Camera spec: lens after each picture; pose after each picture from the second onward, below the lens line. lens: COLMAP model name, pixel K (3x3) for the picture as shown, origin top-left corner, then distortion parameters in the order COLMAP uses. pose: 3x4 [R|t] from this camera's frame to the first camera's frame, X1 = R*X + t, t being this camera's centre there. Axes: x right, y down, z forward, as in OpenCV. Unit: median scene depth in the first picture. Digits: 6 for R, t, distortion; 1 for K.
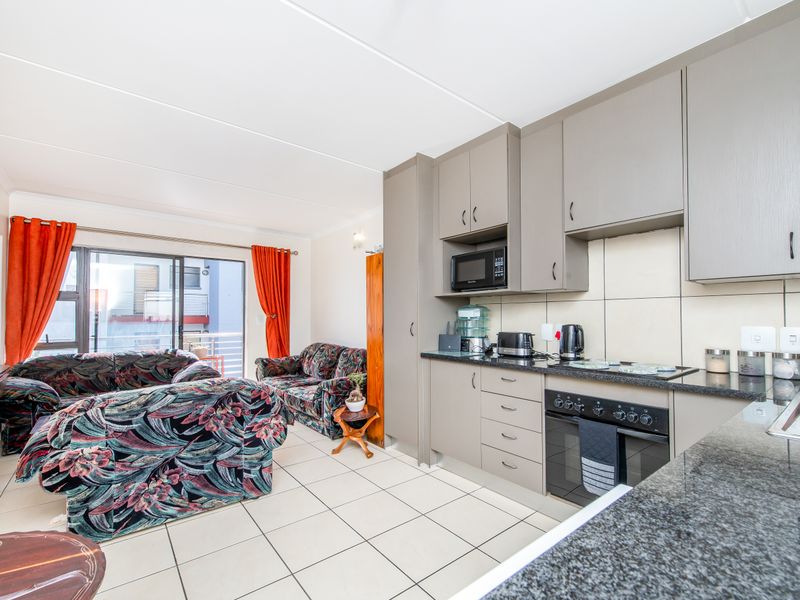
lens RADIAL K [[358.3, 0, 410.0], [0, 358.3, 310.7], [0, 0, 1]] dist [0.008776, -0.000202]
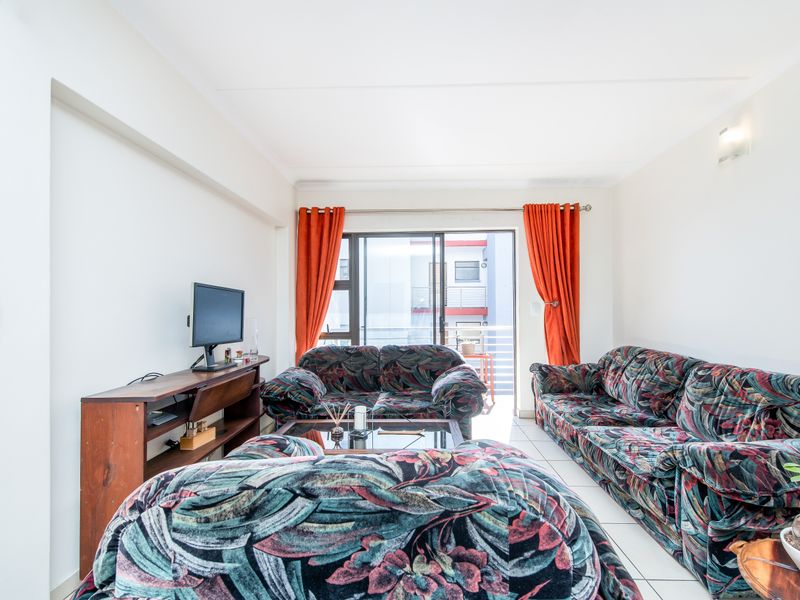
lens RADIAL K [[358.3, 0, 410.0], [0, 358.3, 310.7], [0, 0, 1]] dist [0.008776, -0.000202]
pose [[0.740808, -0.005359, -0.671696, -0.203545], [0.020028, 0.999700, 0.014112, 0.021840], [0.671419, -0.023907, 0.740693, 0.494922]]
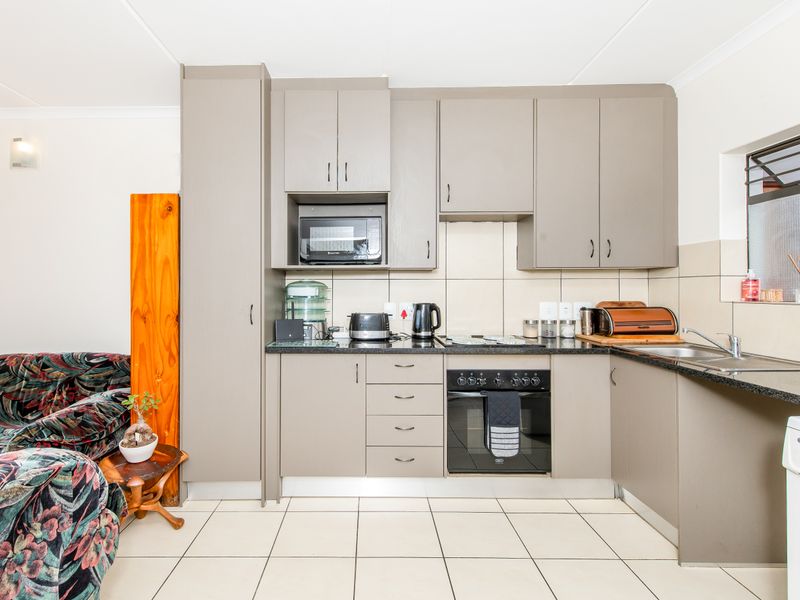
lens RADIAL K [[424.4, 0, 370.0], [0, 424.4, 287.4], [0, 0, 1]] dist [0.012190, -0.000344]
pose [[0.648144, 0.002489, 0.761514, -0.425673], [-0.013755, 0.999870, 0.008439, -0.010211], [-0.761394, -0.015945, 0.648093, 0.264347]]
